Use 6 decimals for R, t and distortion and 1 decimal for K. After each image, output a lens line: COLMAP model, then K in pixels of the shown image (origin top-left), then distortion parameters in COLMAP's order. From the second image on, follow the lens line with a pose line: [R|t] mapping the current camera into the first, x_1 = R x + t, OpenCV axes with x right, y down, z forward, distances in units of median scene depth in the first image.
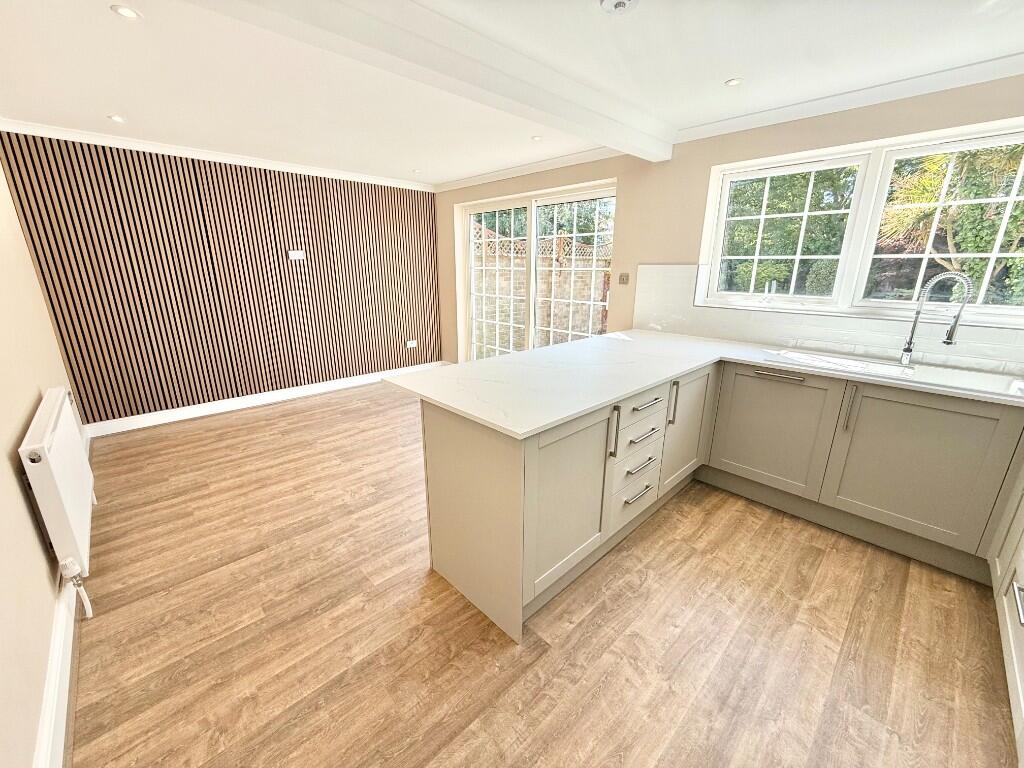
lens RADIAL K [[407.1, 0, 510.0], [0, 407.1, 383.0], [0, 0, 1]] dist [-0.001185, 0.000124]
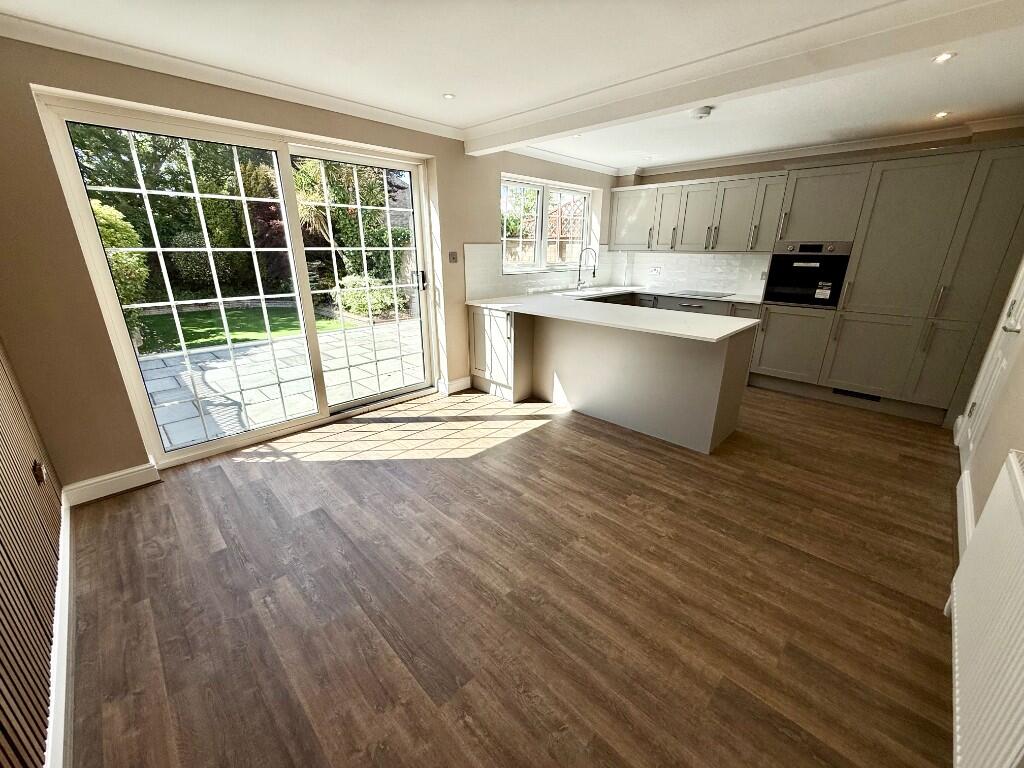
lens RADIAL K [[407.1, 0, 510.0], [0, 407.1, 385.9], [0, 0, 1]] dist [-0.001185, 0.000124]
pose [[-0.016292, -0.329025, 0.944181, -1.088378], [0.274075, 0.906667, 0.320682, -0.322490], [-0.961570, 0.264001, 0.075406, 1.107569]]
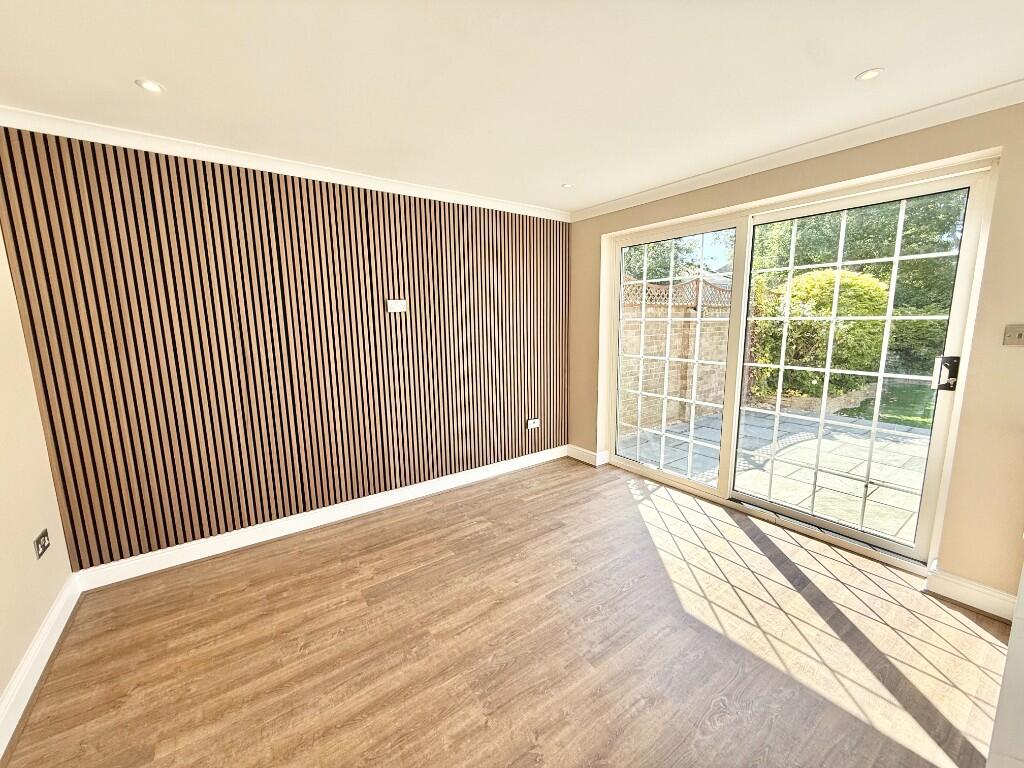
lens RADIAL K [[407.1, 0, 510.7], [0, 407.1, 384.3], [0, 0, 1]] dist [-0.001185, 0.000124]
pose [[0.990689, 0.004597, -0.136069, -0.360797], [-0.020708, 0.992890, -0.117222, -0.156621], [0.134563, 0.118948, 0.983740, 0.538550]]
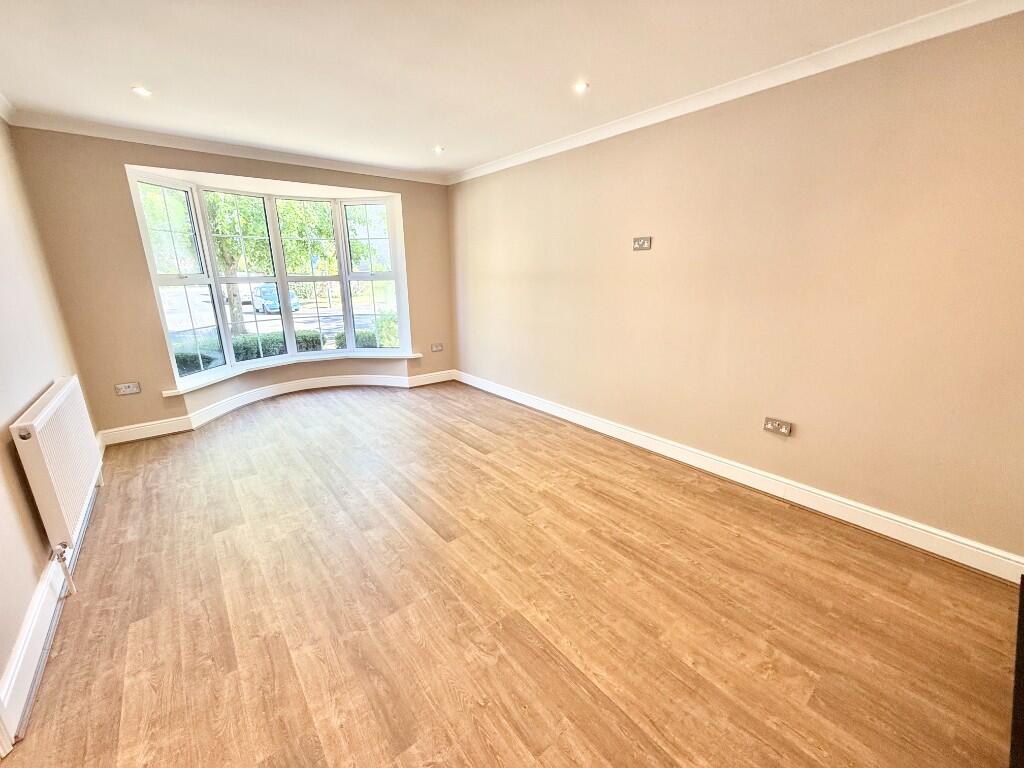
lens RADIAL K [[407.1, 0, 514.2], [0, 407.1, 384.4], [0, 0, 1]] dist [-0.001185, 0.000124]
pose [[-0.066574, 0.282380, -0.956990, -0.331233], [-0.266241, 0.919315, 0.289785, -0.219365], [0.961605, 0.274082, 0.013978, 0.760610]]
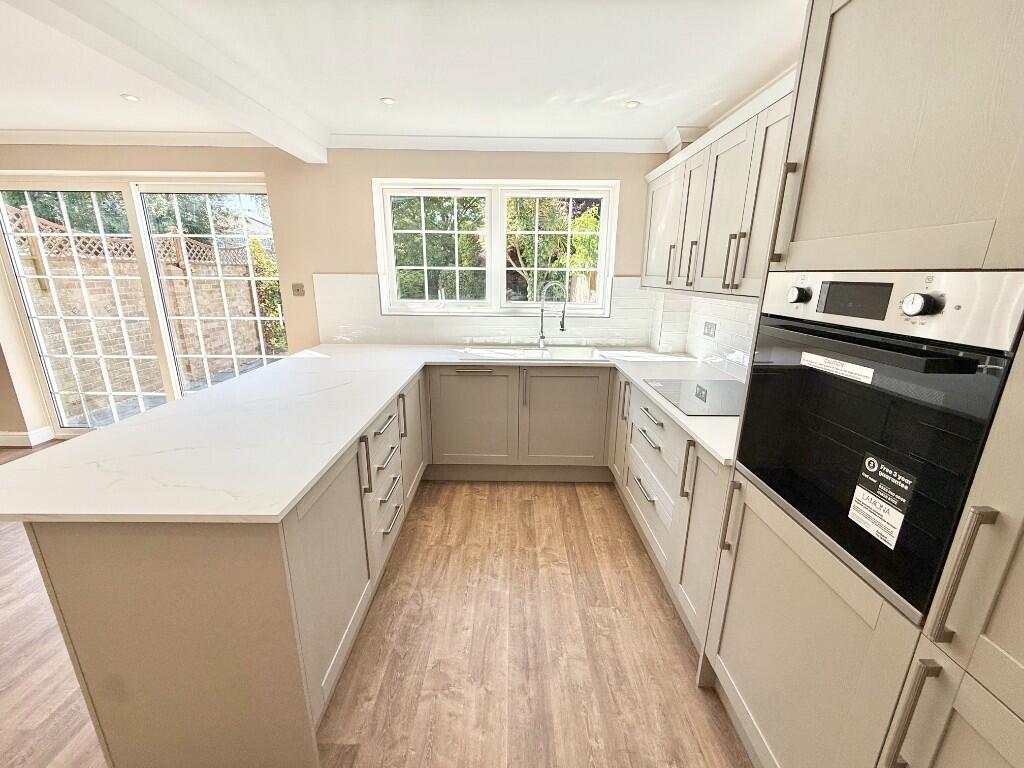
lens RADIAL K [[407.1, 0, 508.6], [0, 407.1, 384.0], [0, 0, 1]] dist [-0.001185, 0.000124]
pose [[0.694254, -0.186708, 0.695091, -0.072609], [0.193505, 0.978628, 0.069597, -0.036235], [-0.693229, 0.086186, 0.715545, 0.084638]]
